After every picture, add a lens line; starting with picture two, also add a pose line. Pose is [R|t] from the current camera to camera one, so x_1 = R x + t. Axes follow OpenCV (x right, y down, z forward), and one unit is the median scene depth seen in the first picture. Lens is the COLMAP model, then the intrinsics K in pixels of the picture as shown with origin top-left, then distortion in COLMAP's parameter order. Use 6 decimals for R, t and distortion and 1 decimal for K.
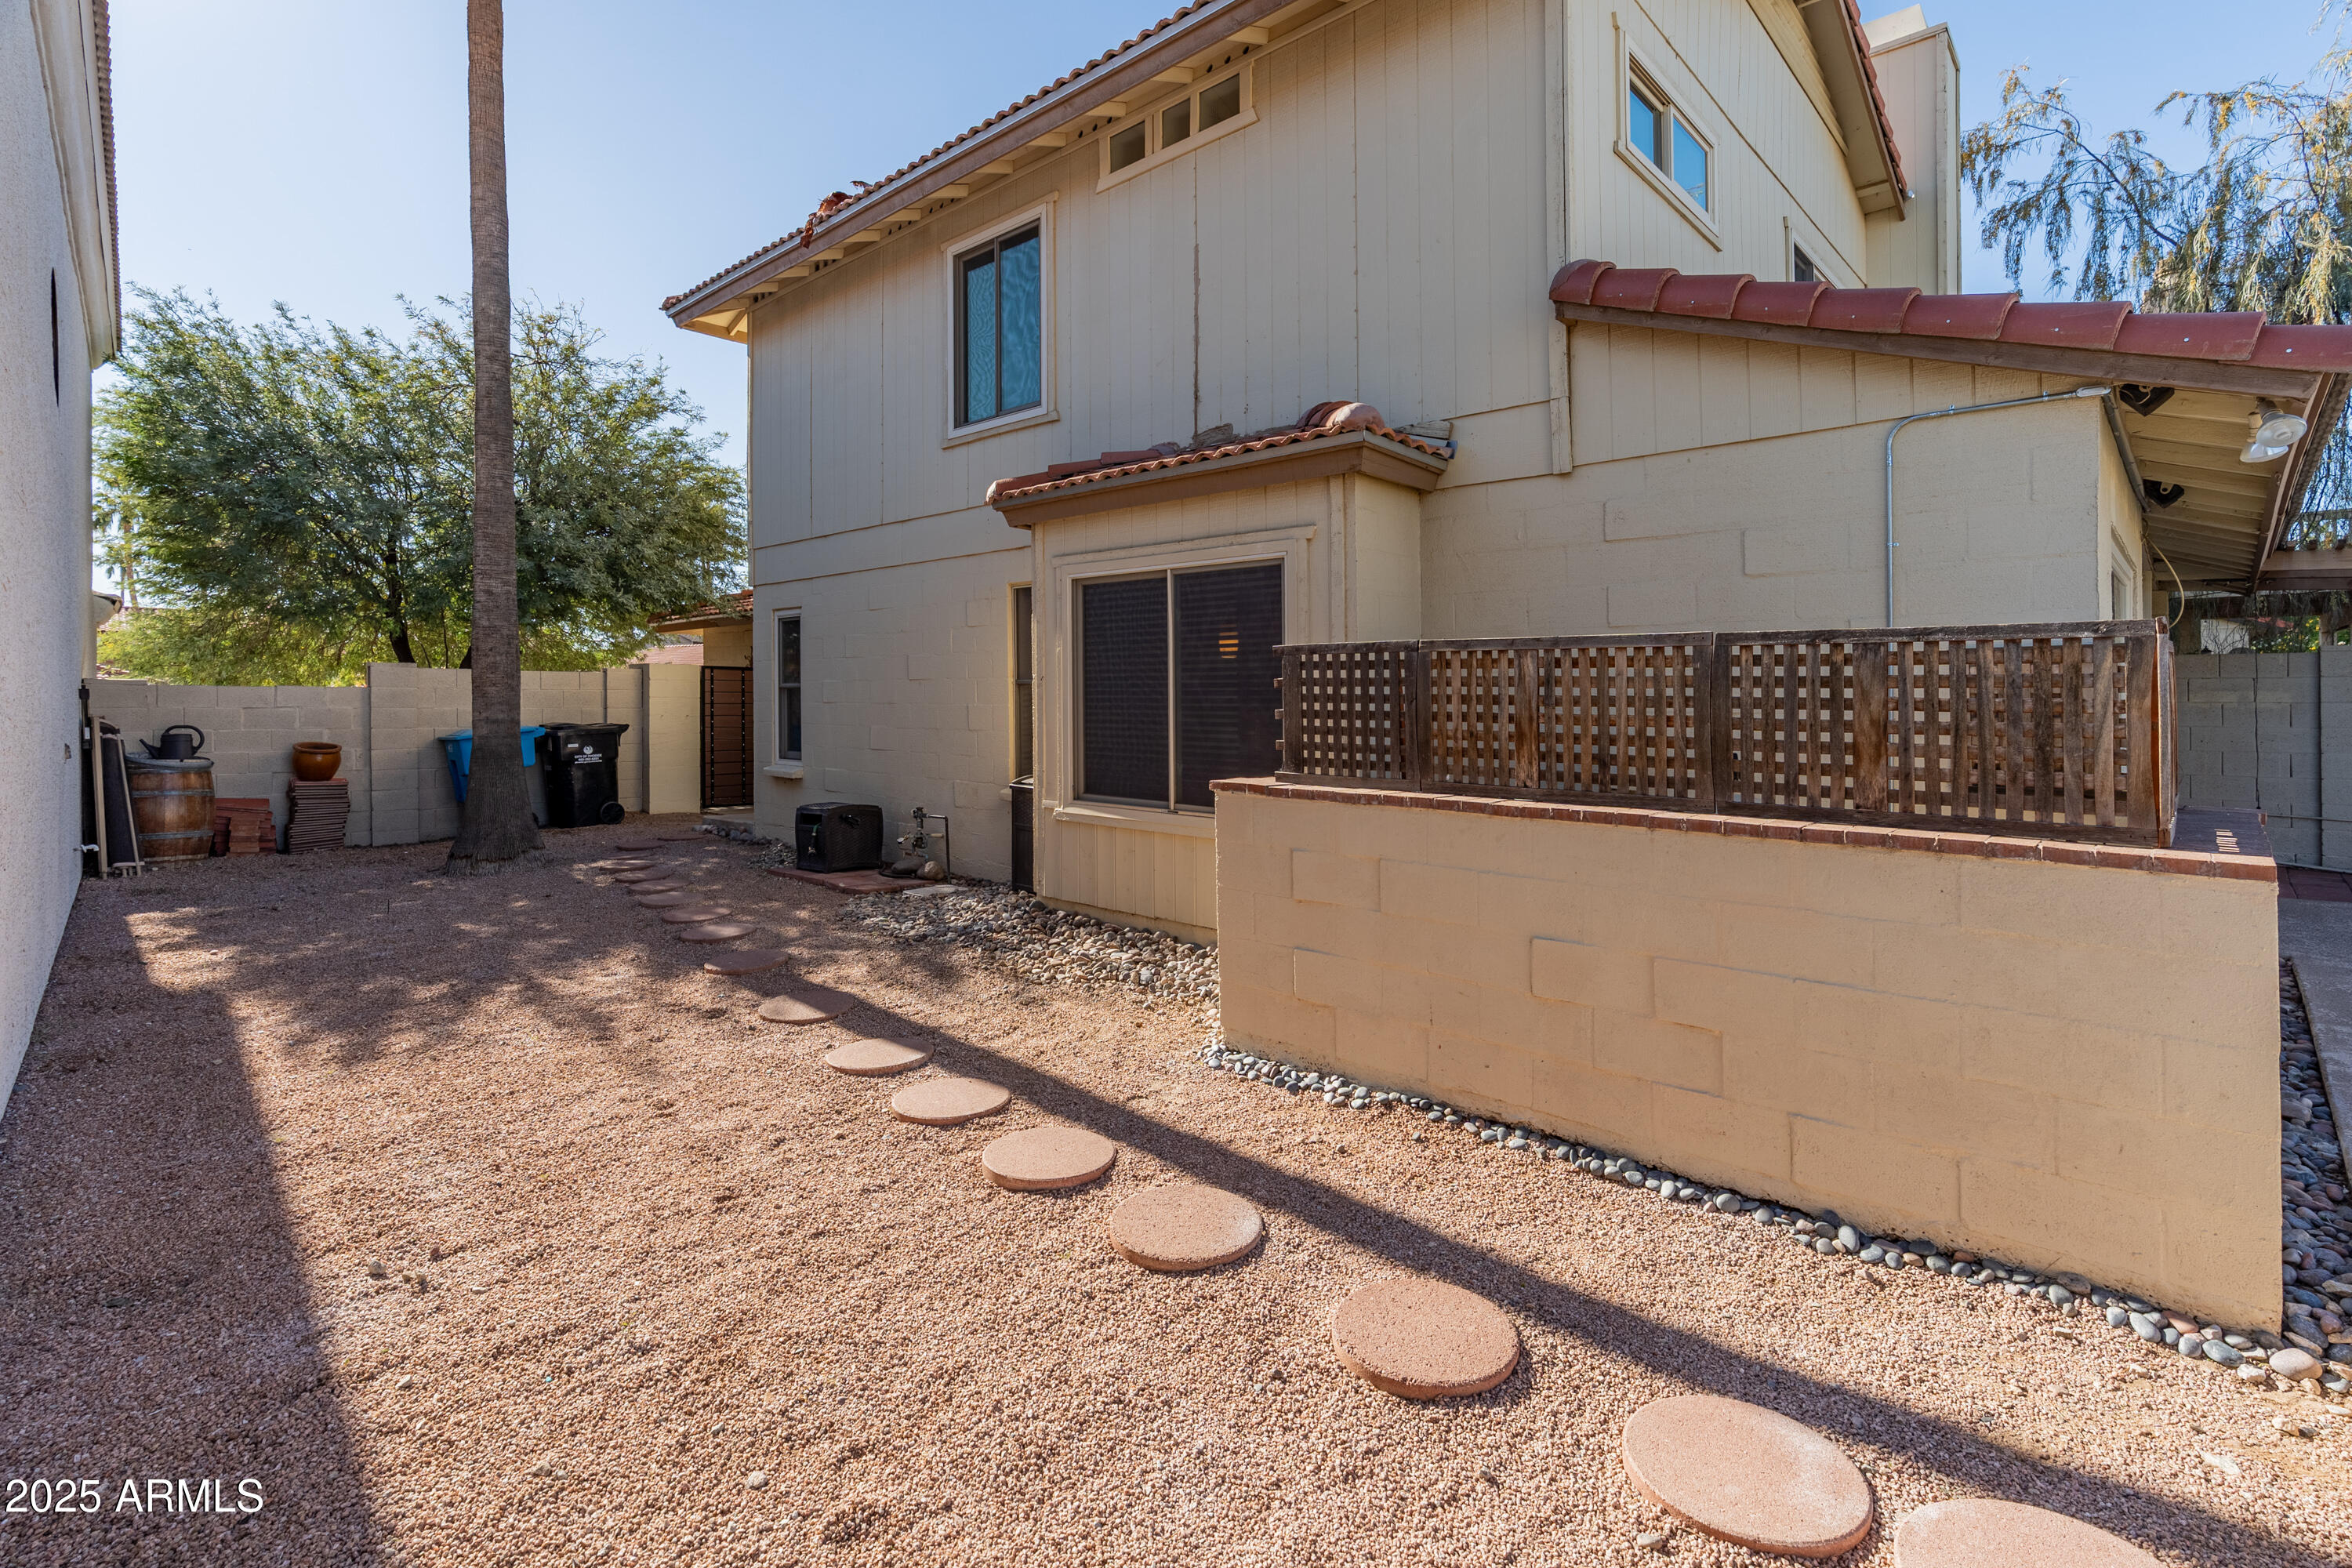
lens RADIAL K [[1119.1, 0, 1180.6], [0, 1119.1, 716.8], [0, 0, 1]] dist [-0.006956, 0.004896]
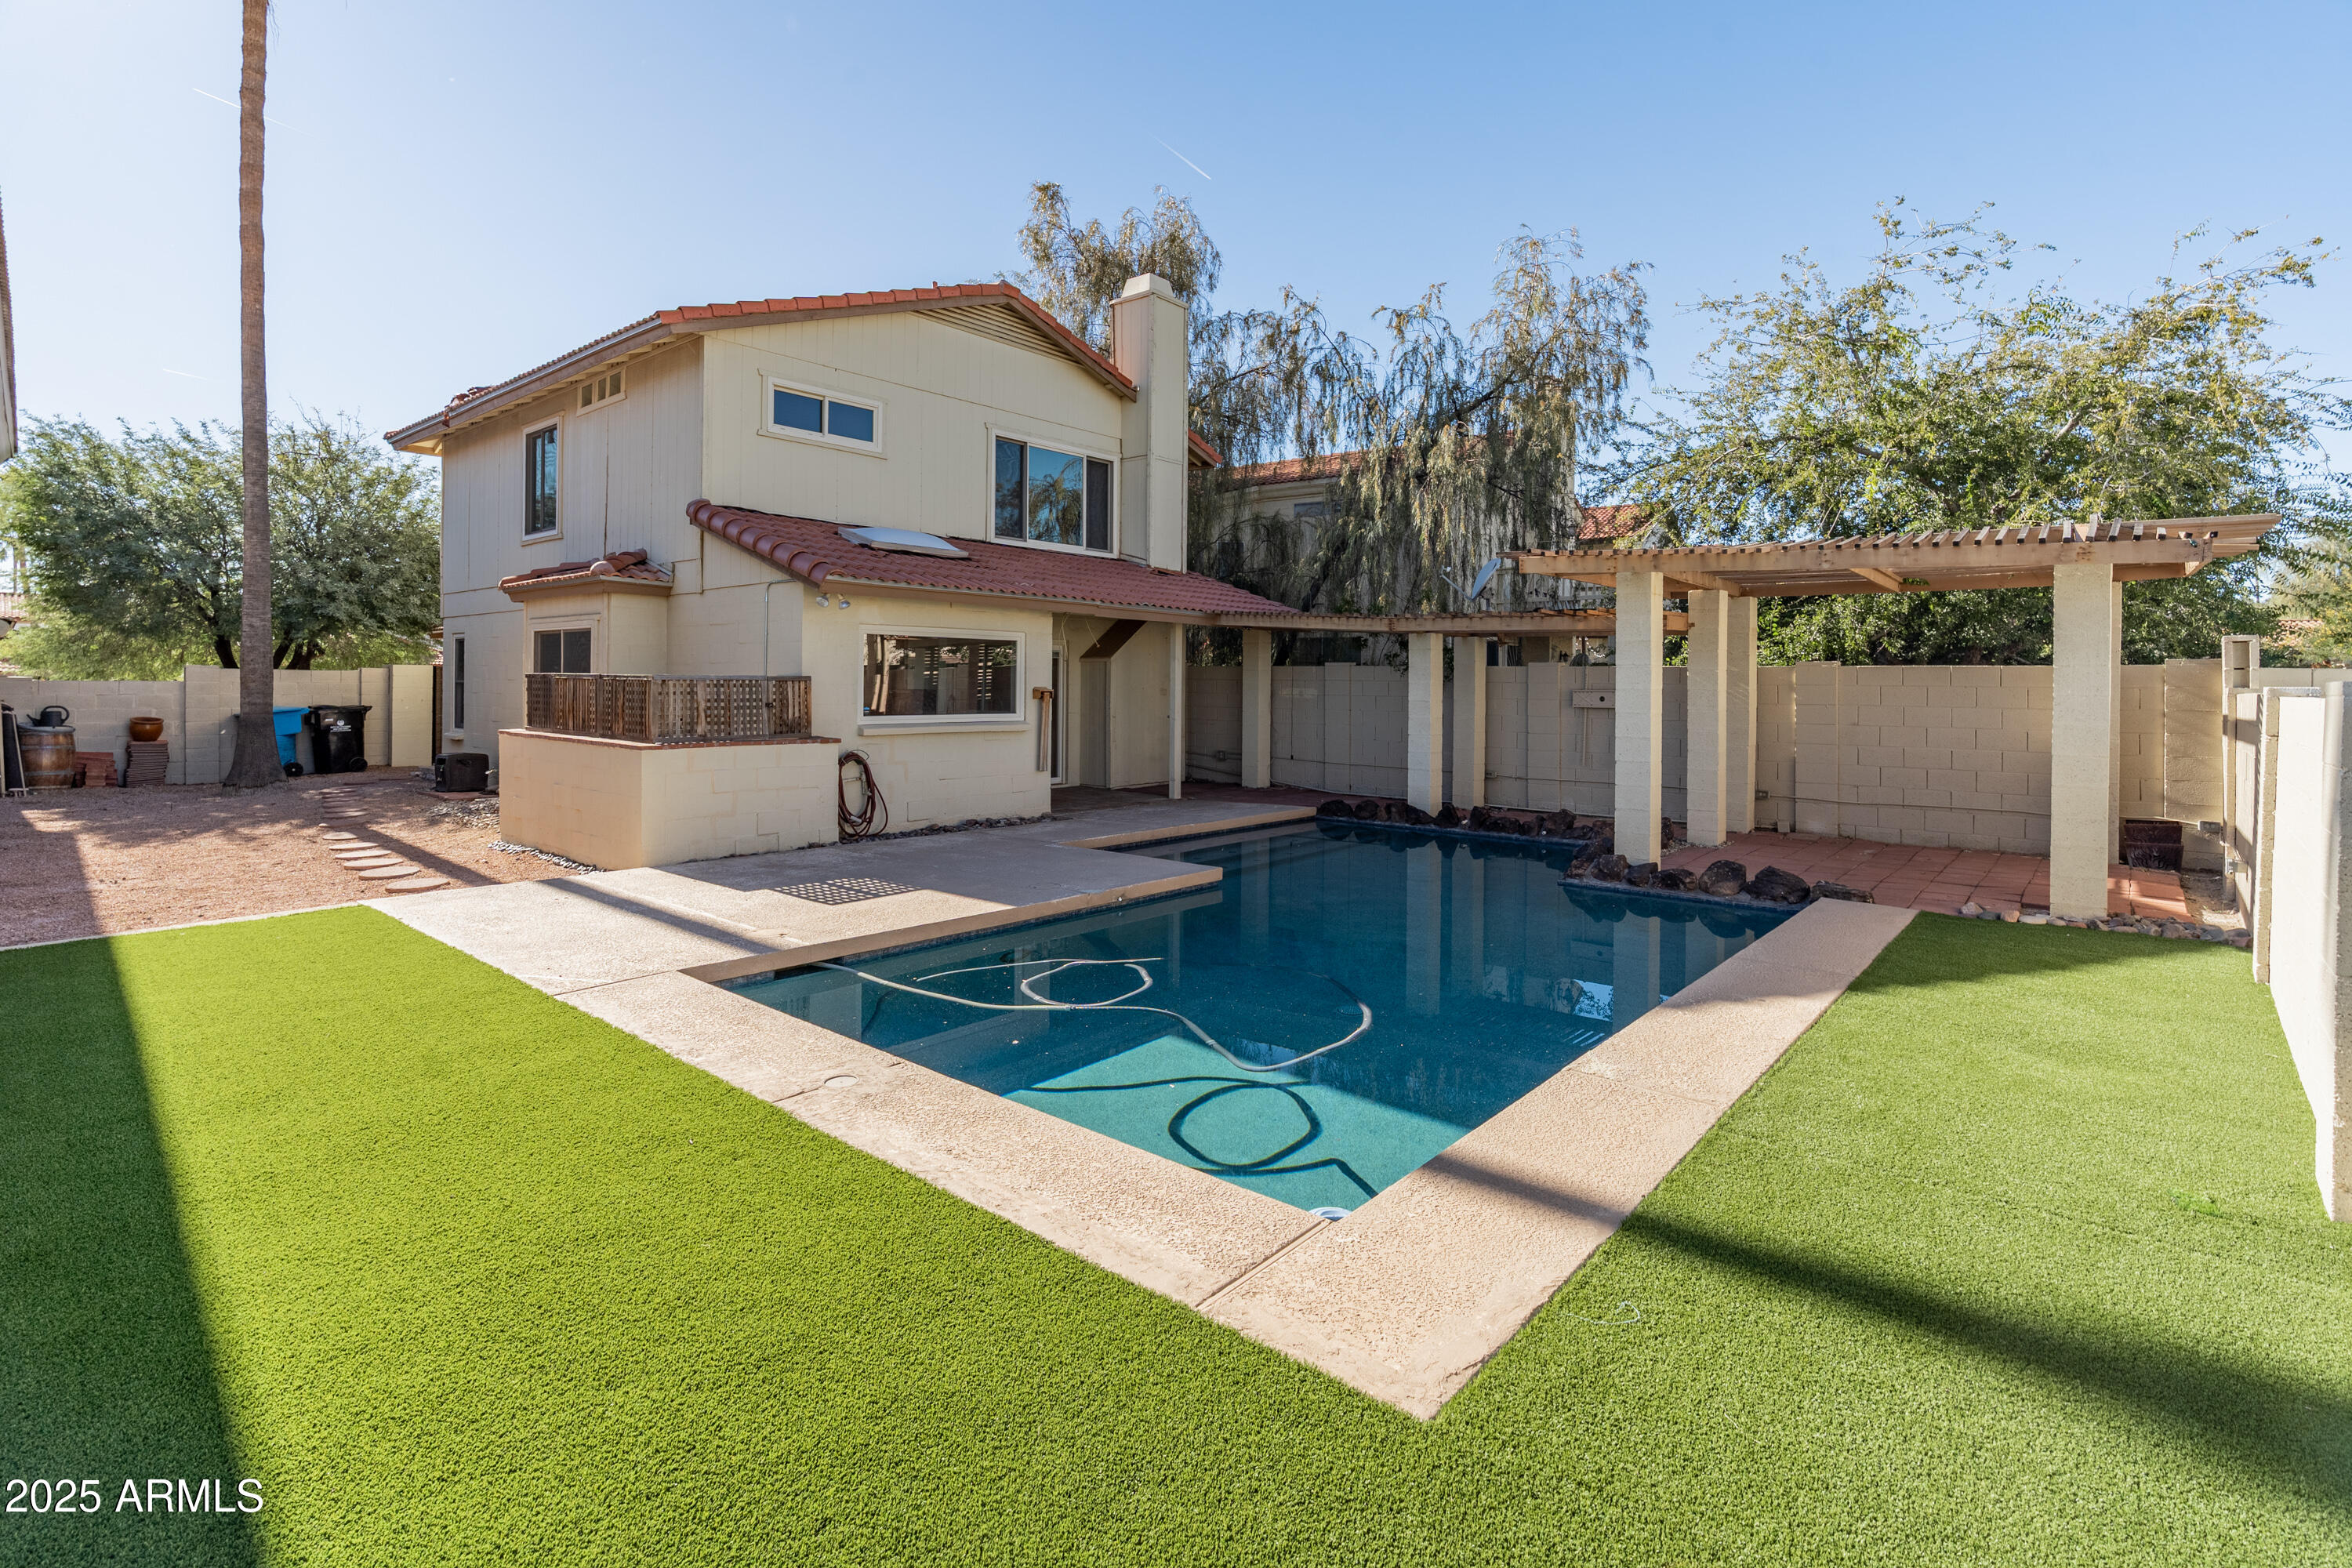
lens RADIAL K [[1119.1, 0, 1168.7], [0, 1119.1, 688.9], [0, 0, 1]] dist [-0.006956, 0.004896]
pose [[0.999012, 0.002148, 0.044399, 0.594915], [-0.001756, 0.999959, -0.008869, -0.005219], [-0.044416, 0.008782, 0.998975, -0.633757]]
